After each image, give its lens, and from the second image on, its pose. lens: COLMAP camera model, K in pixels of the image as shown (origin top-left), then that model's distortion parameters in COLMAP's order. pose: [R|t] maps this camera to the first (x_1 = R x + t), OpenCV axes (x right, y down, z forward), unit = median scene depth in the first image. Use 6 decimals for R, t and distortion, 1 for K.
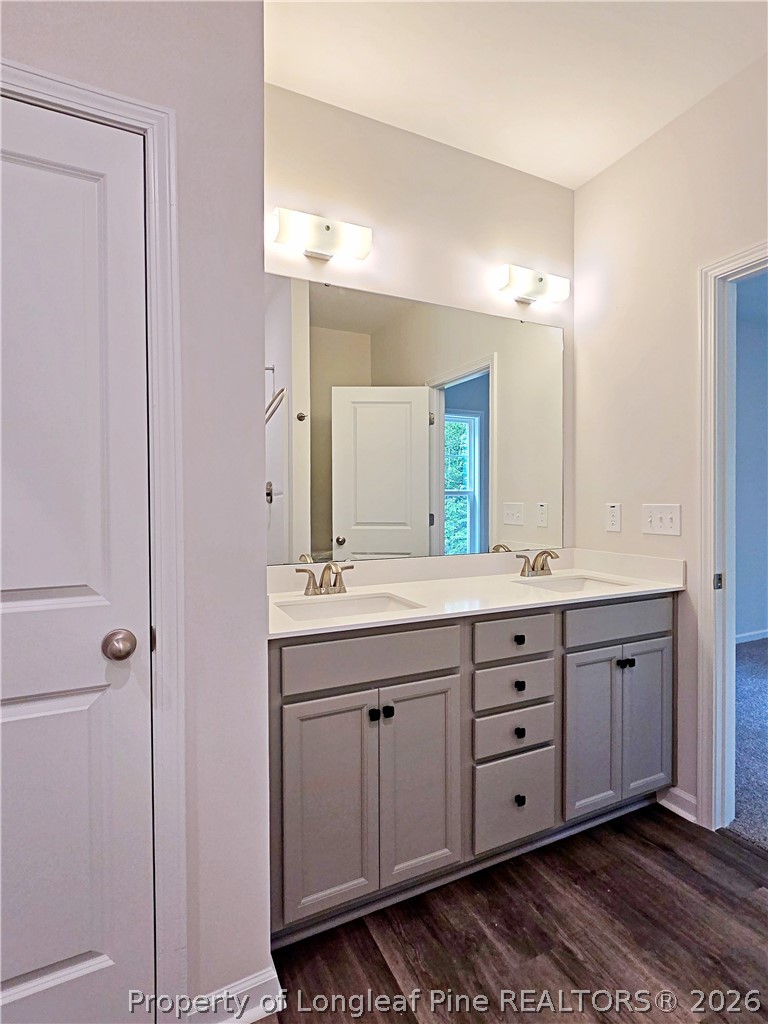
lens RADIAL K [[512.8, 0, 389.1], [0, 512.8, 510.9], [0, 0, 1]] dist [0.000662, 0.000552]
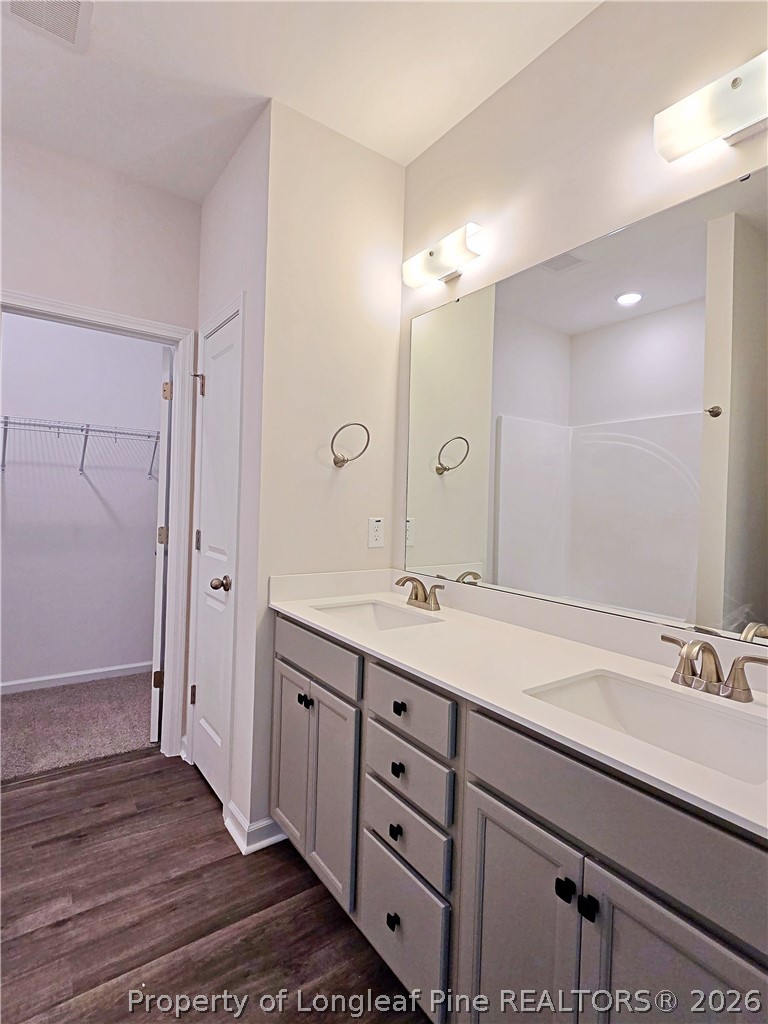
lens RADIAL K [[512.8, 0, 389.1], [0, 512.8, 510.9], [0, 0, 1]] dist [0.000662, 0.000552]
pose [[0.176983, 0.019152, -0.984028, 1.103838], [-0.050119, 0.998689, 0.010423, -0.052569], [0.982937, 0.047474, 0.177711, 0.928693]]
